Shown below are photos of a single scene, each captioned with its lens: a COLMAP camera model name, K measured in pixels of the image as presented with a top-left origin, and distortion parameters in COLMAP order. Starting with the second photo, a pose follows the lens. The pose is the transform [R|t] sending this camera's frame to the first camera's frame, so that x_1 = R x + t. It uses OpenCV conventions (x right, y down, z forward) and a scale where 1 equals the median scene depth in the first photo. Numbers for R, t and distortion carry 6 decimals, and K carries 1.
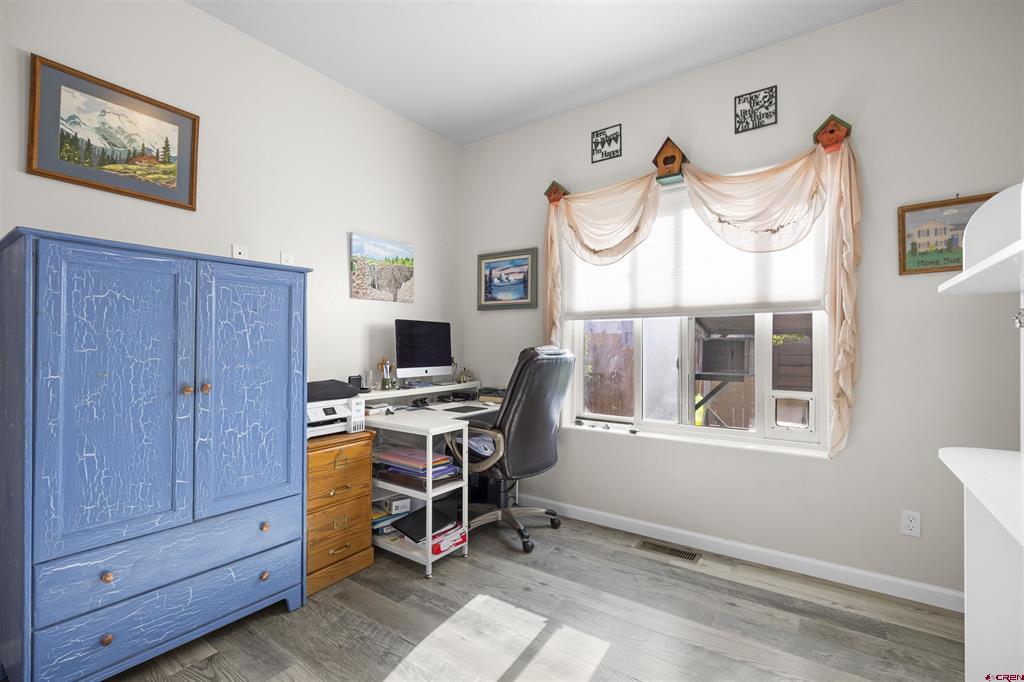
lens RADIAL K [[459.7, 0, 510.4], [0, 459.7, 342.2], [0, 0, 1]] dist [-0.000365, -0.000094]
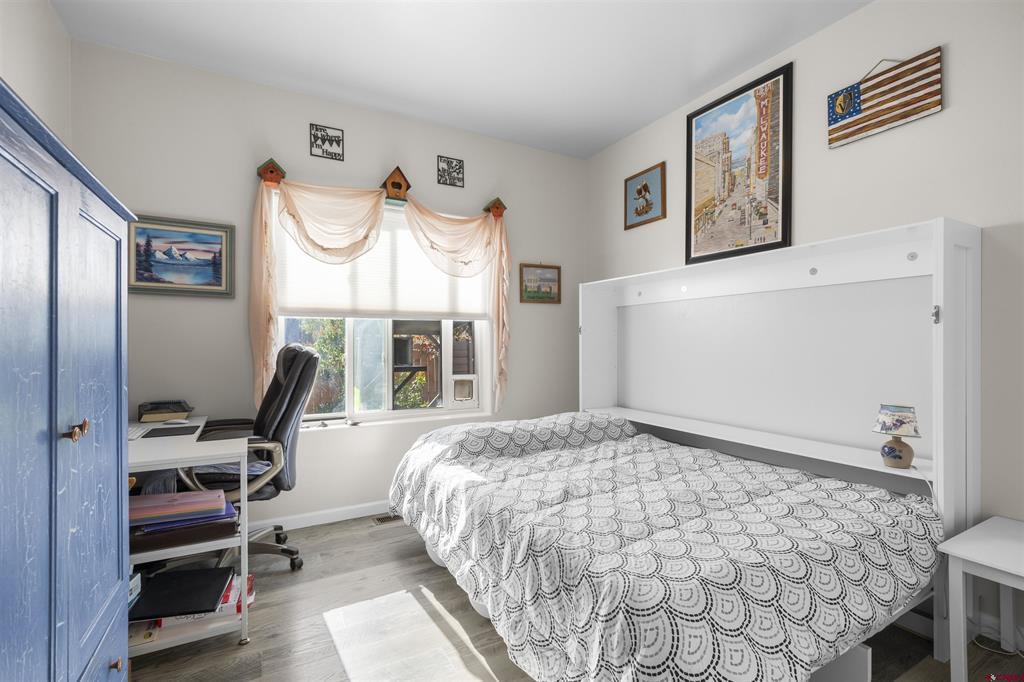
lens RADIAL K [[465.3, 0, 507.0], [0, 465.3, 343.2], [0, 0, 1]] dist [0.001481, 0.000999]
pose [[0.429443, 0.001081, 0.903093, -0.625075], [-0.003892, 0.999992, 0.000654, 0.005251], [-0.903086, -0.003796, 0.429444, 0.239873]]
